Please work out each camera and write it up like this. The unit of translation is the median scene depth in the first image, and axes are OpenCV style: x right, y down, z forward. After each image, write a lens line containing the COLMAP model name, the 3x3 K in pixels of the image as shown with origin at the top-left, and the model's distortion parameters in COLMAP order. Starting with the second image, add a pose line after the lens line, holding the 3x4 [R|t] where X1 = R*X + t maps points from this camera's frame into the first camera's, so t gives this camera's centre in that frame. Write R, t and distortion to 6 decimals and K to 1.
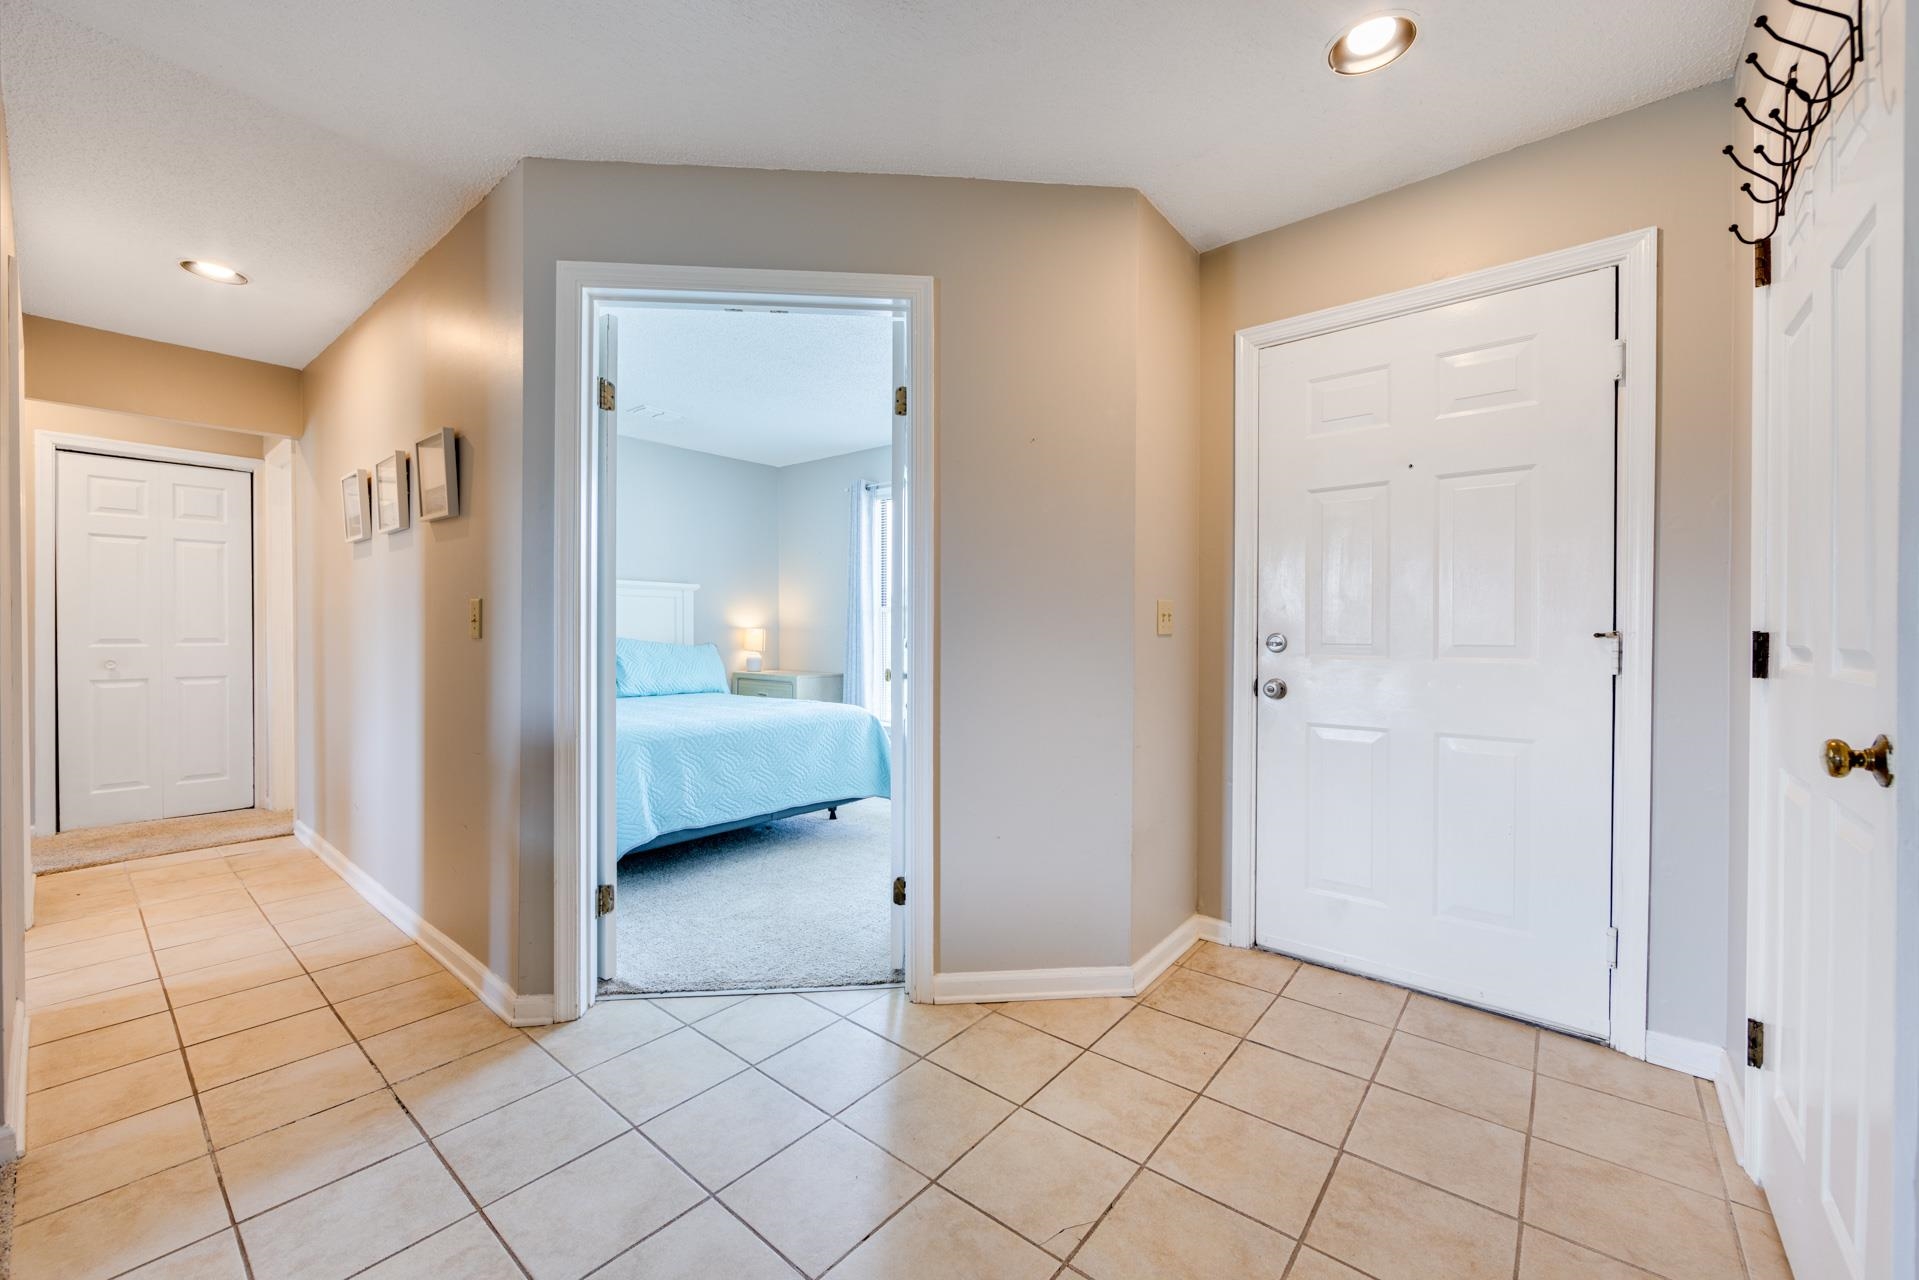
lens RADIAL K [[750.5, 0, 955.6], [0, 750.5, 632.2], [0, 0, 1]] dist [-0.001388, -0.000809]
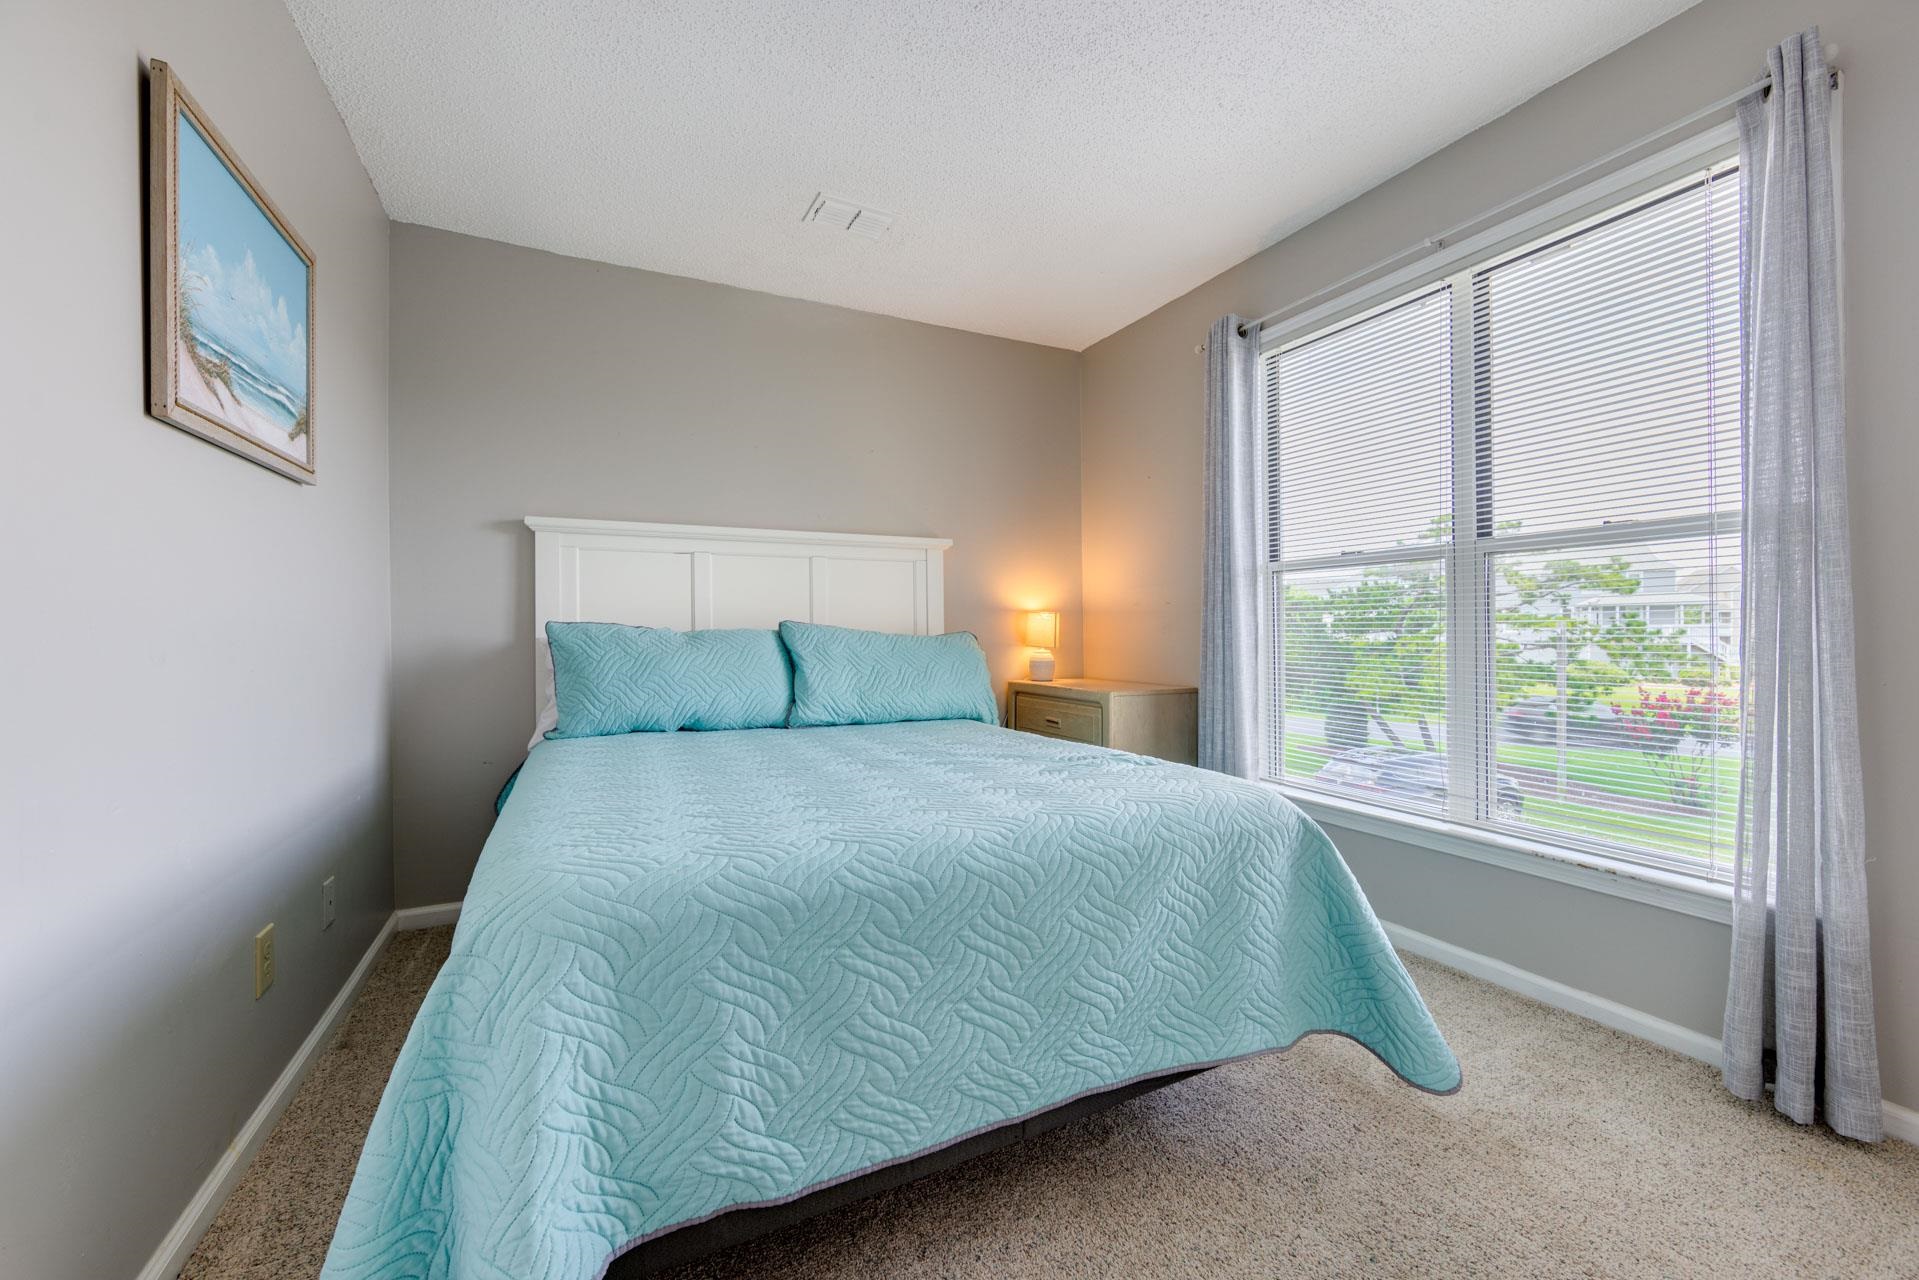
lens RADIAL K [[750.5, 0, 951.5], [0, 750.5, 629.8], [0, 0, 1]] dist [-0.001388, -0.000809]
pose [[0.908554, -0.012024, -0.417594, -0.086165], [0.010416, 0.999927, -0.006128, 0.014576], [0.417637, 0.001218, 0.908613, 0.447754]]
